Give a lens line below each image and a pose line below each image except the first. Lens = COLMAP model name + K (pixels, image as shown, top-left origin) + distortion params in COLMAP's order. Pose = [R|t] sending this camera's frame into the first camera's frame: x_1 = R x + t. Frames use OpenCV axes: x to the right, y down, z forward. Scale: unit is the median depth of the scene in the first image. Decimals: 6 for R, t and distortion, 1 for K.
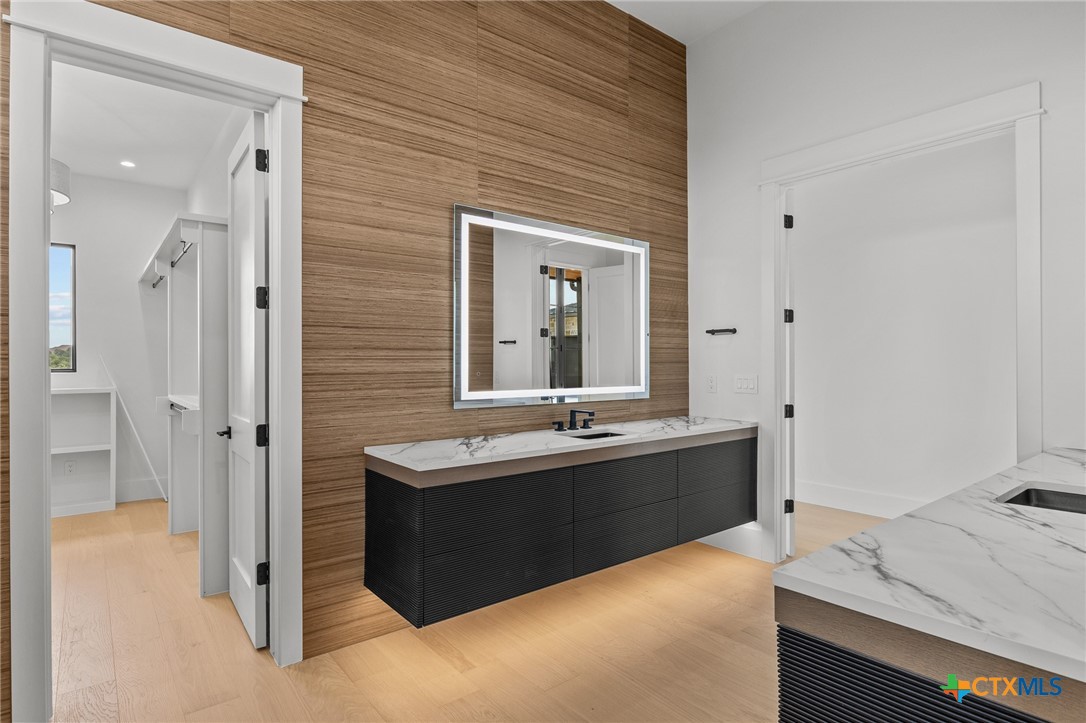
lens RADIAL K [[577.5, 0, 548.0], [0, 577.5, 362.2], [0, 0, 1]] dist [-0.004135, -0.001469]
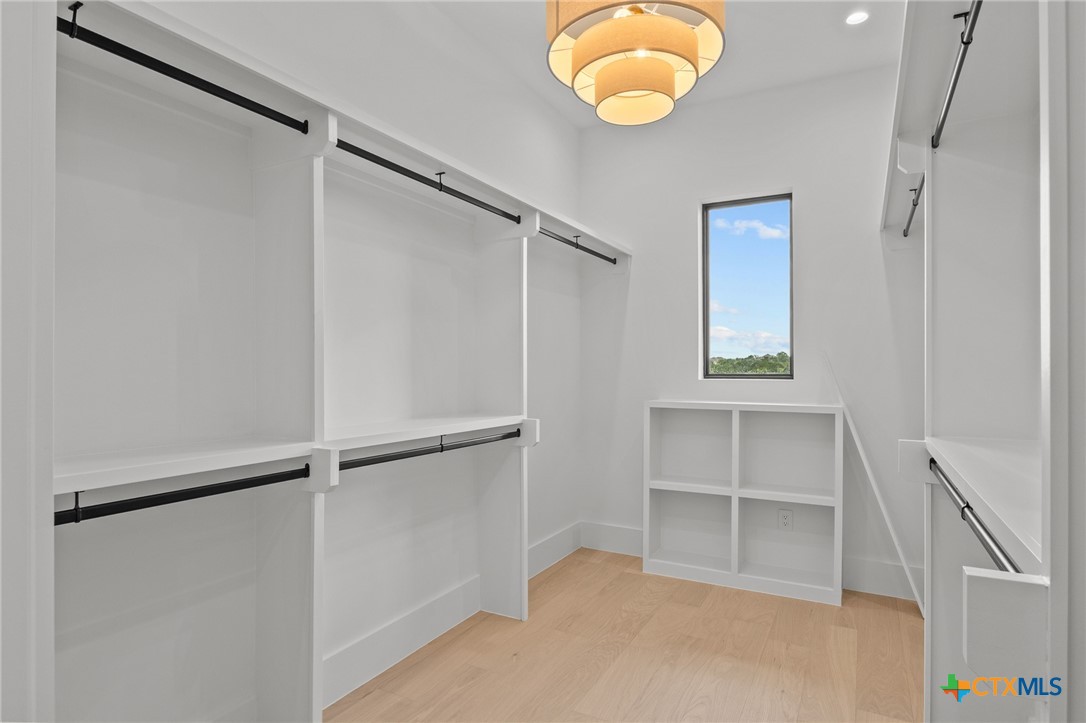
lens RADIAL K [[577.5, 0, 543.5], [0, 577.5, 364.9], [0, 0, 1]] dist [-0.004135, -0.001469]
pose [[0.377914, 0.001025, -0.925840, -0.304902], [-0.001864, 0.999998, 0.000347, 0.000568], [0.925839, 0.001594, 0.377915, 0.475969]]
